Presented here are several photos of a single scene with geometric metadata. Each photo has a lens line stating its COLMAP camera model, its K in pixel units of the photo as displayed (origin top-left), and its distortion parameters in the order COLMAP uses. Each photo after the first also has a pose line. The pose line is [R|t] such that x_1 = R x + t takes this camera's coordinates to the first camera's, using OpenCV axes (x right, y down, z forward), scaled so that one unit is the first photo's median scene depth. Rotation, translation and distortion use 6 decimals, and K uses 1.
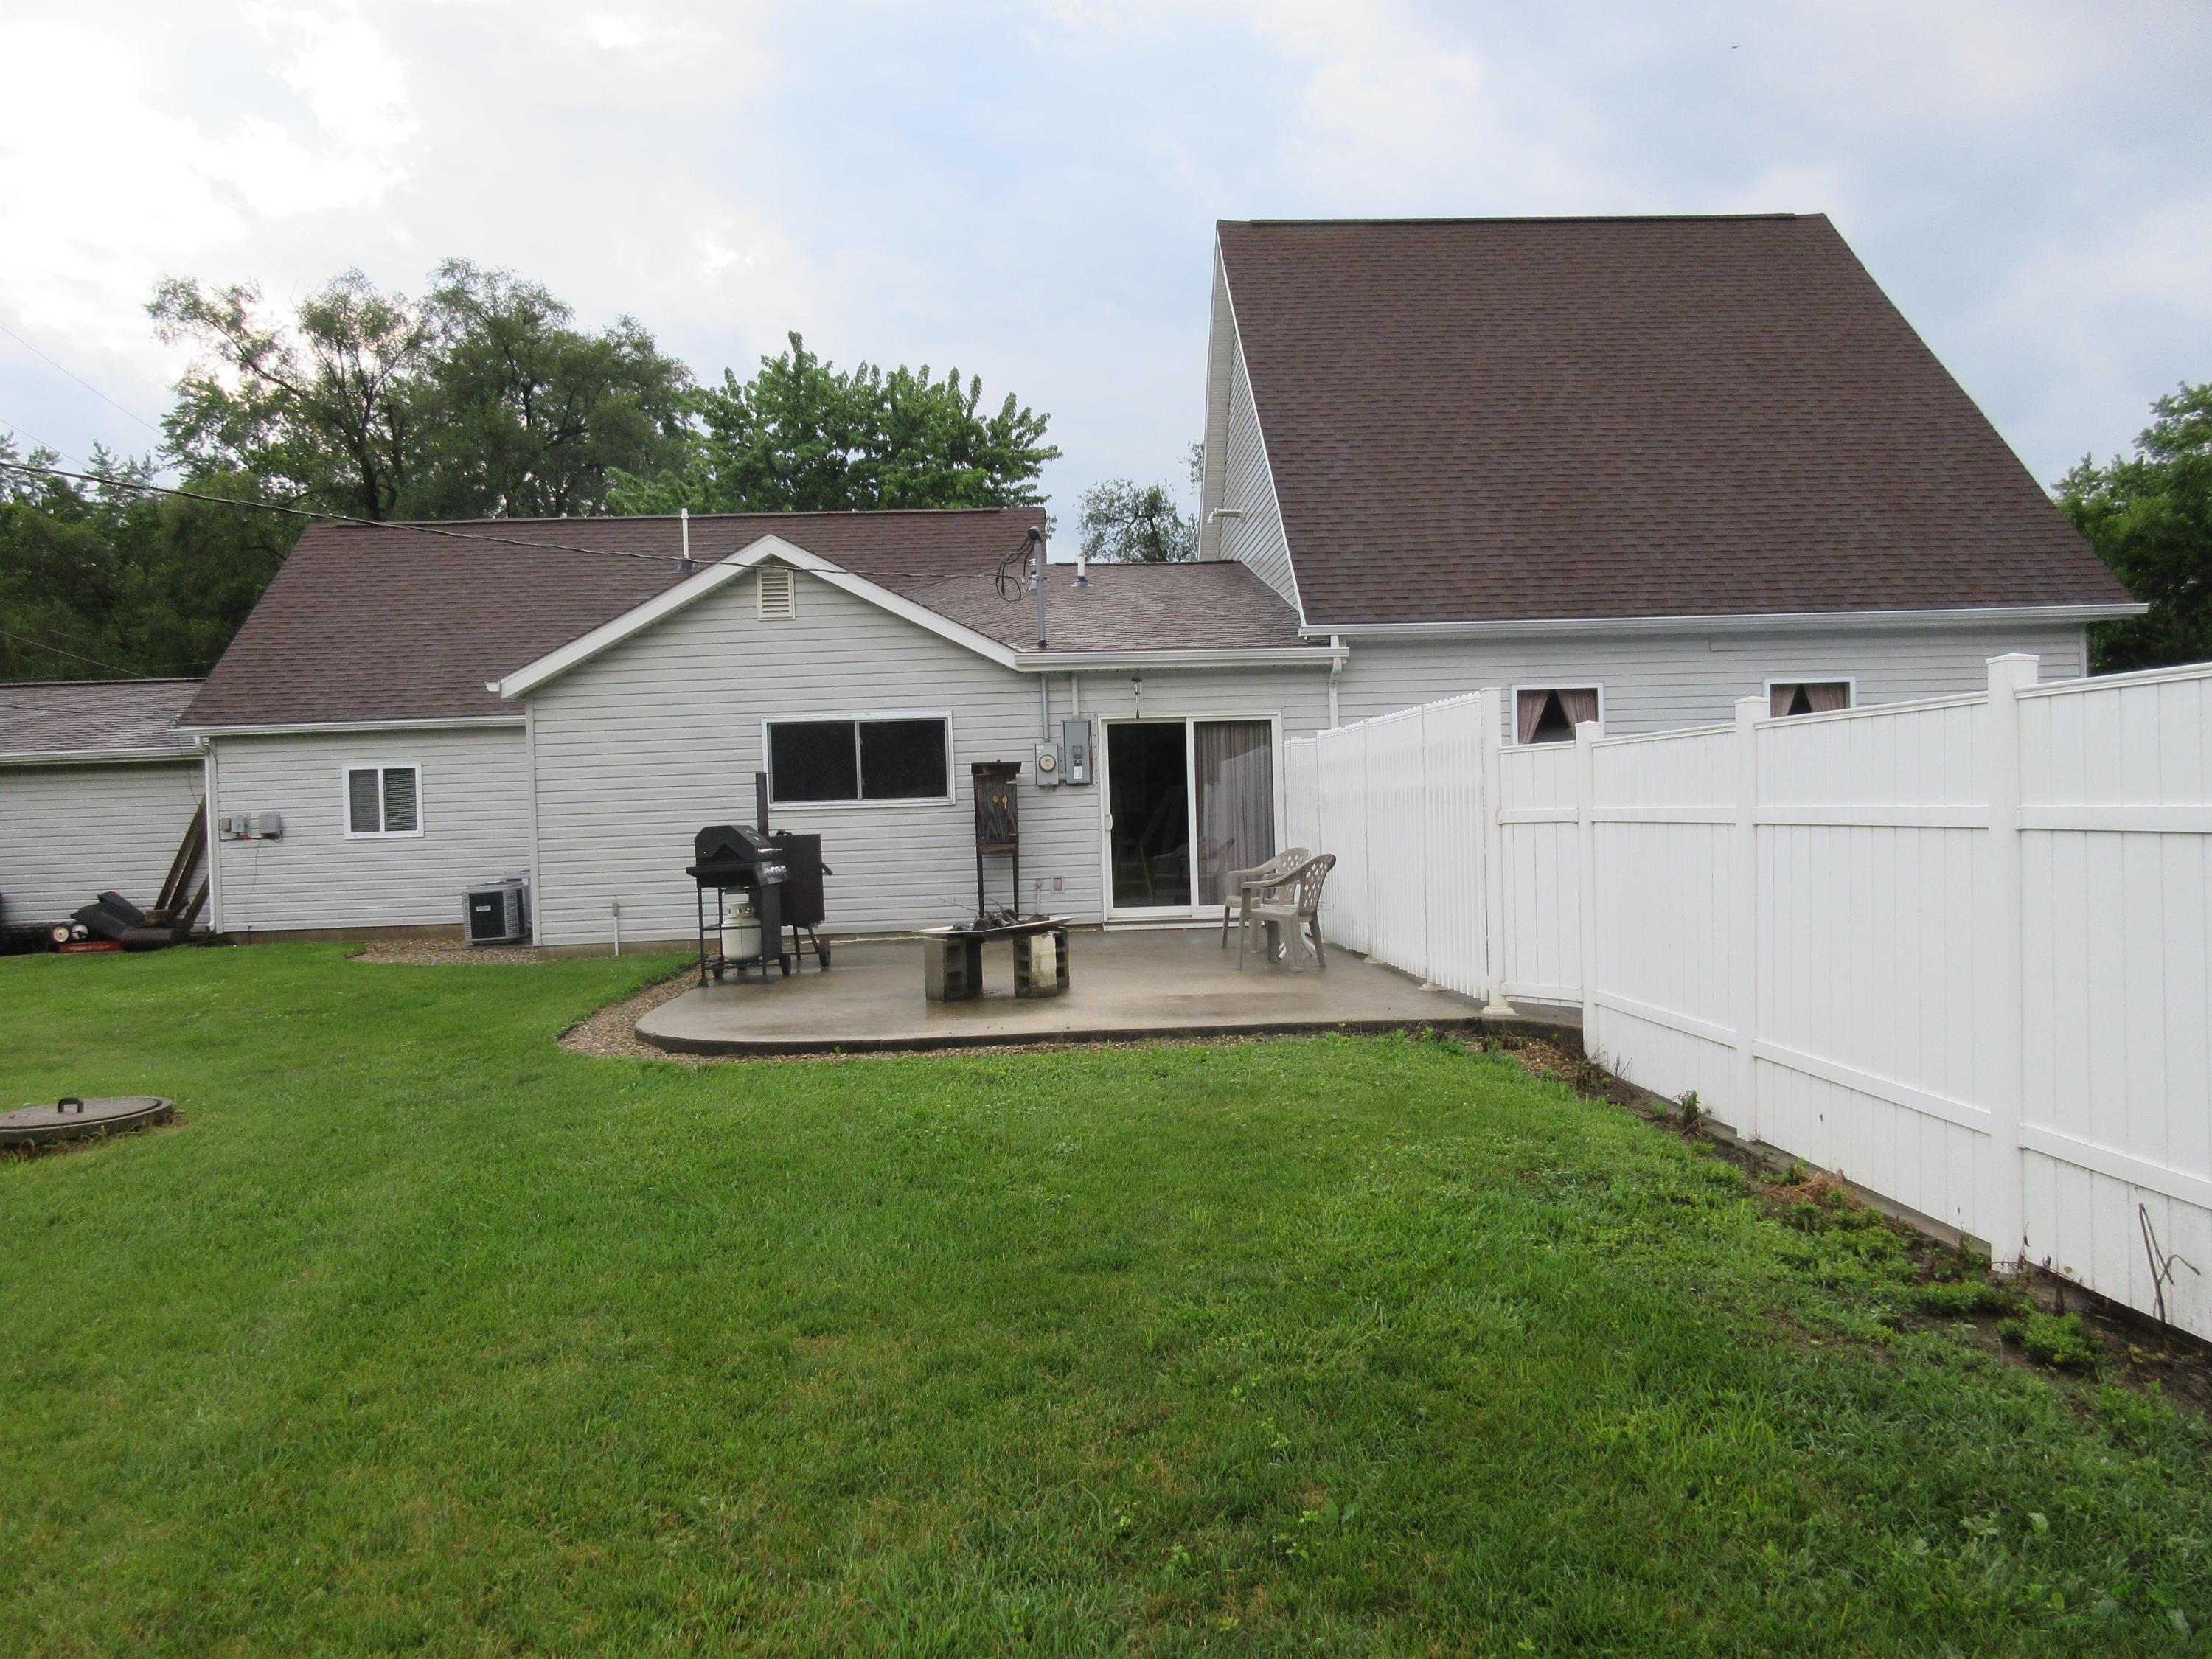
lens RADIAL K [[1766.9, 0, 1098.2], [0, 1766.9, 778.8], [0, 0, 1]] dist [-0.004082, 0.002688]
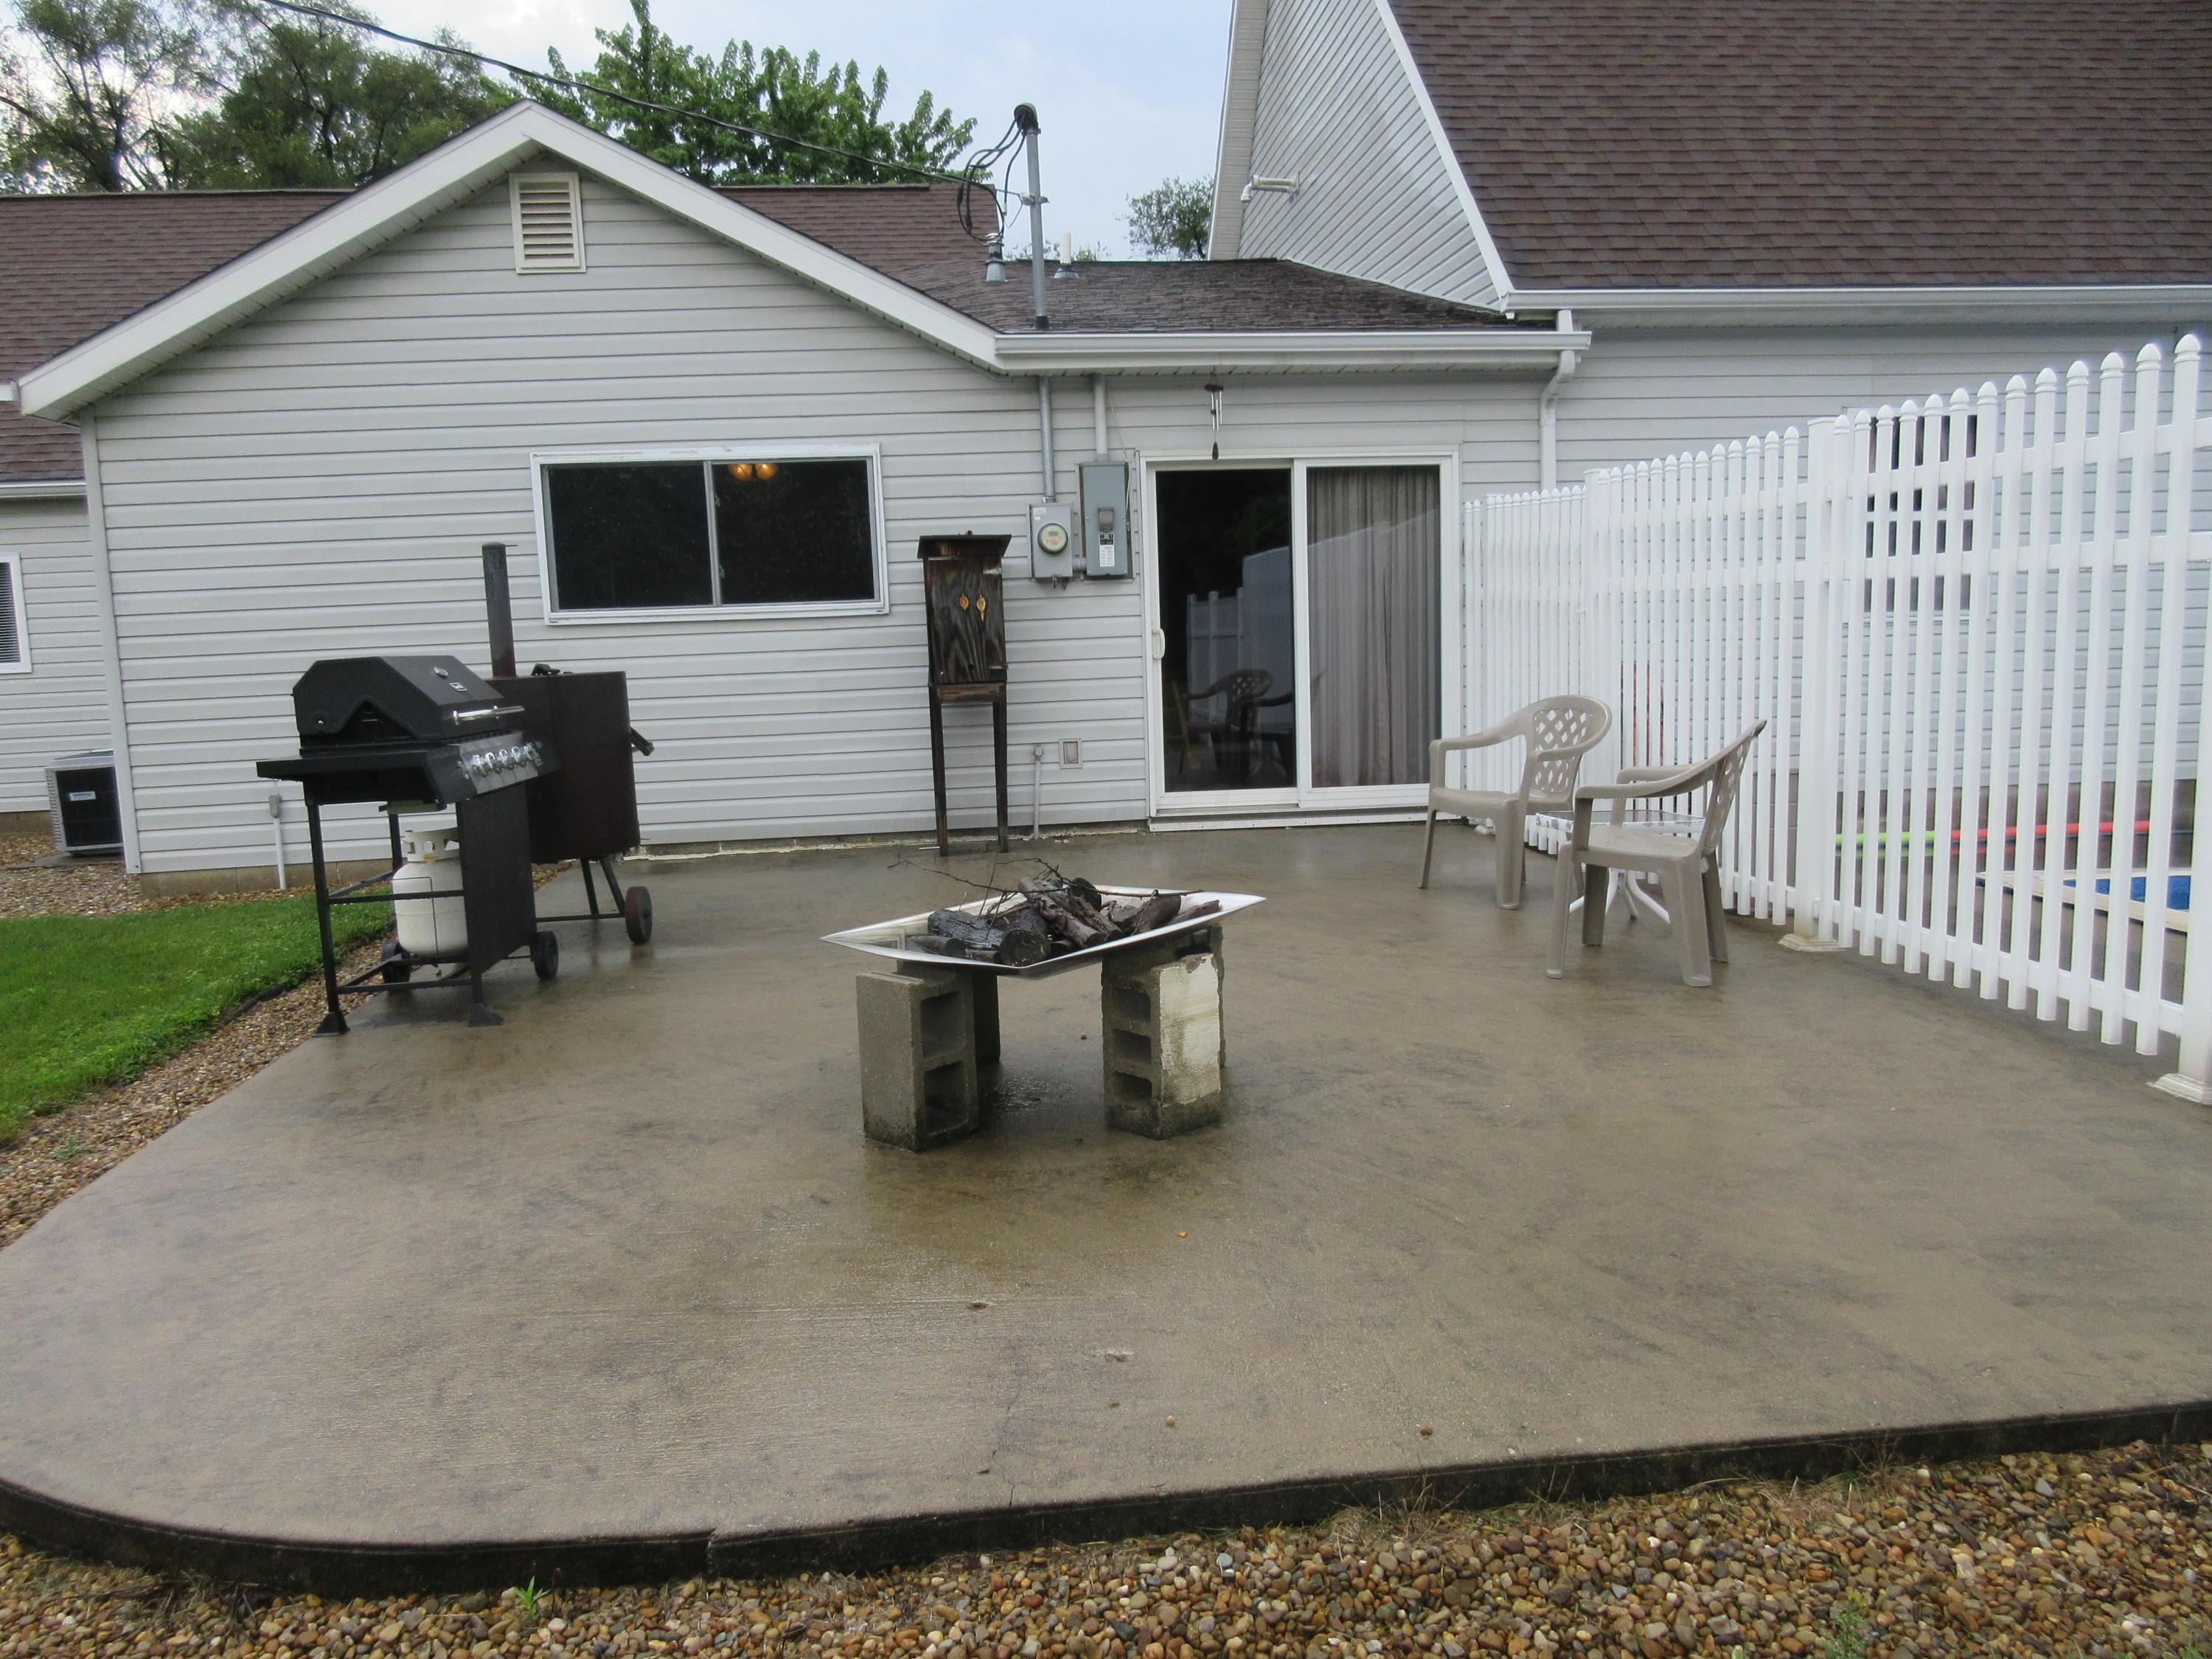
lens RADIAL K [[1546.6, 0, 1106.0], [0, 1546.6, 829.5], [0, 0, 1]] dist [-0.046252, 0.048748]
pose [[0.996550, -0.012297, 0.082083, -0.052857], [0.000293, 0.989480, 0.144668, 0.011400], [-0.082999, -0.144145, 0.986070, 0.497651]]
